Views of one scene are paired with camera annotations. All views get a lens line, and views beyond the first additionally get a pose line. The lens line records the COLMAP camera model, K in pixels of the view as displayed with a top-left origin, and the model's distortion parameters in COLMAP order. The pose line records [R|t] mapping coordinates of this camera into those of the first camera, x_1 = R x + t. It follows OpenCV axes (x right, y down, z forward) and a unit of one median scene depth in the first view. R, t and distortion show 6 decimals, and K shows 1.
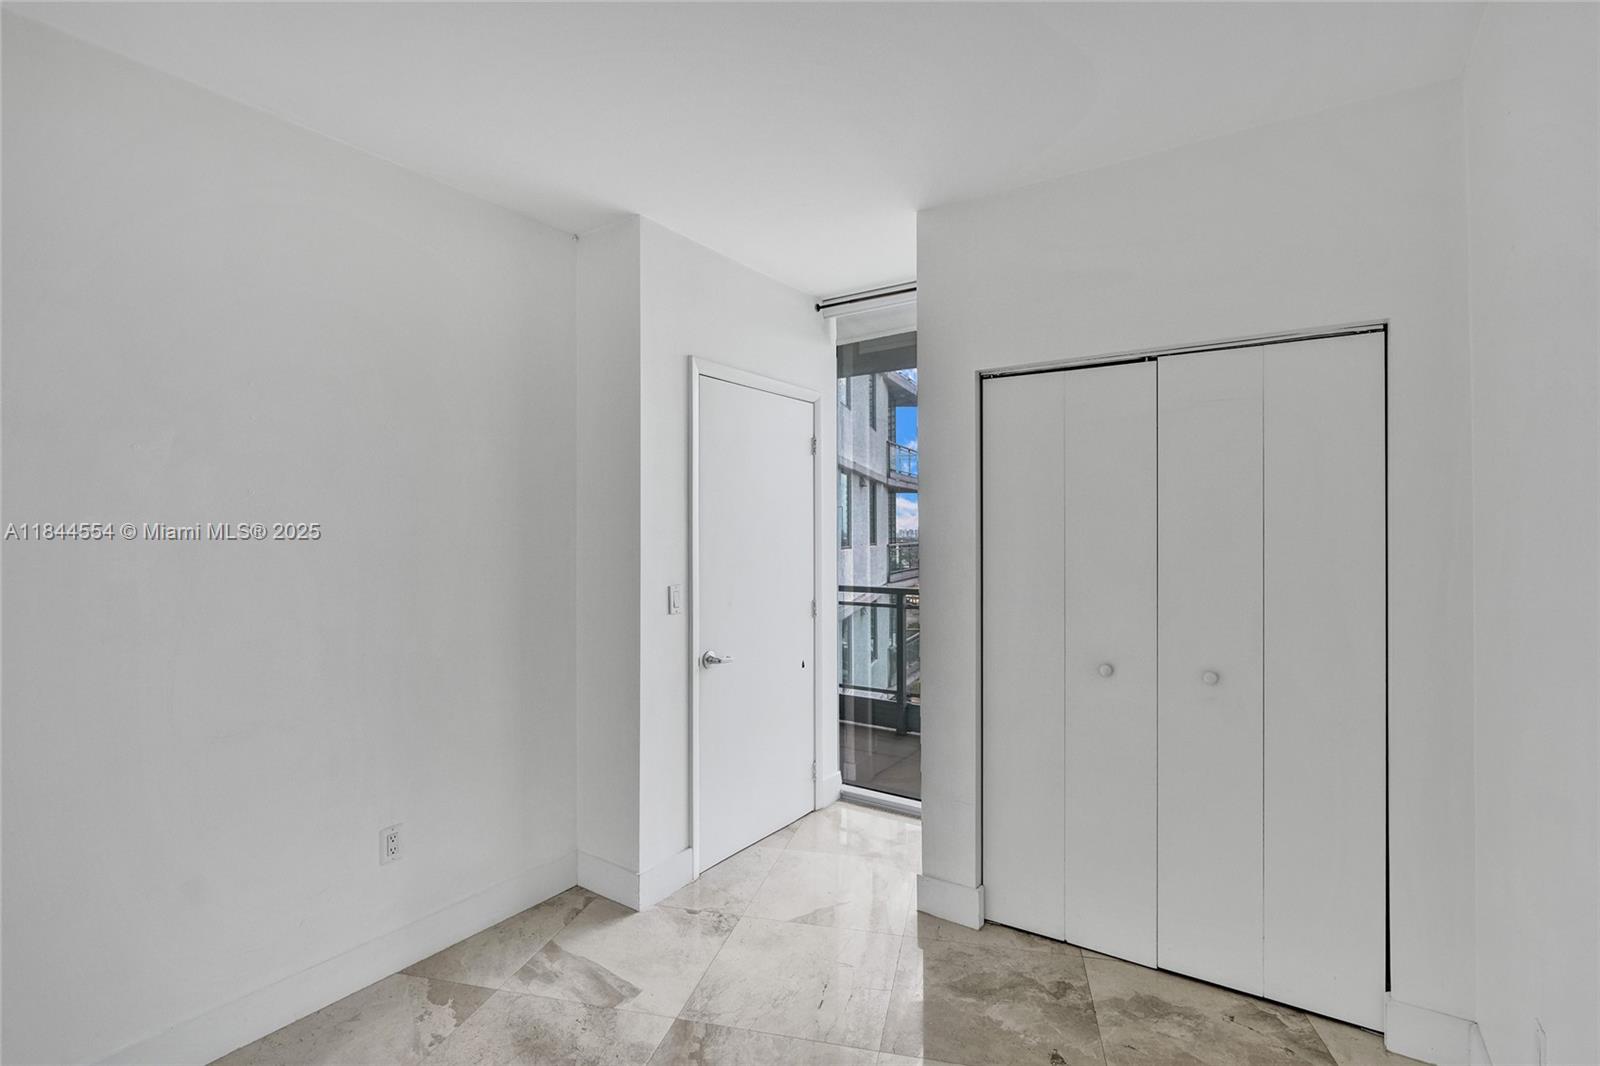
lens RADIAL K [[735.4, 0, 807.4], [0, 735.4, 528.8], [0, 0, 1]] dist [0.000694, 0.000091]
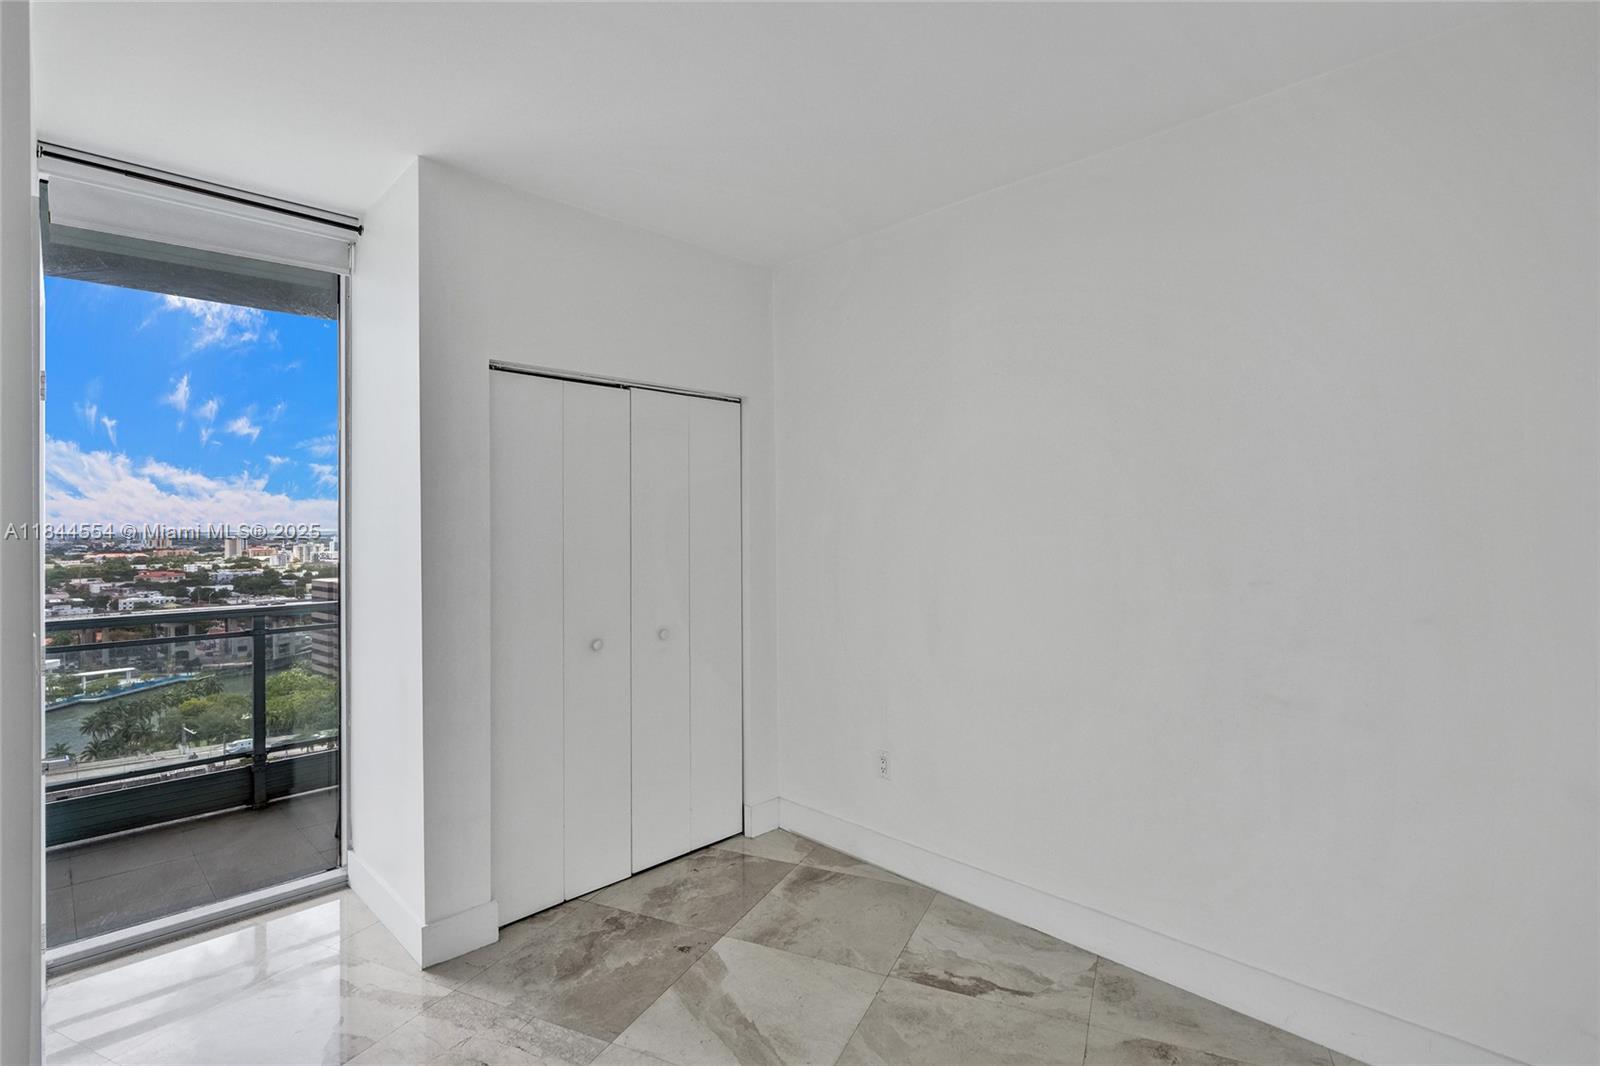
lens RADIAL K [[749.8, 0, 801.5], [0, 749.8, 535.0], [0, 0, 1]] dist [0.000764, 0.000794]
pose [[0.218859, -0.011023, 0.975694, -0.725413], [0.010167, 0.999908, 0.009016, 0.009894], [-0.975704, 0.007947, 0.218951, 0.449354]]
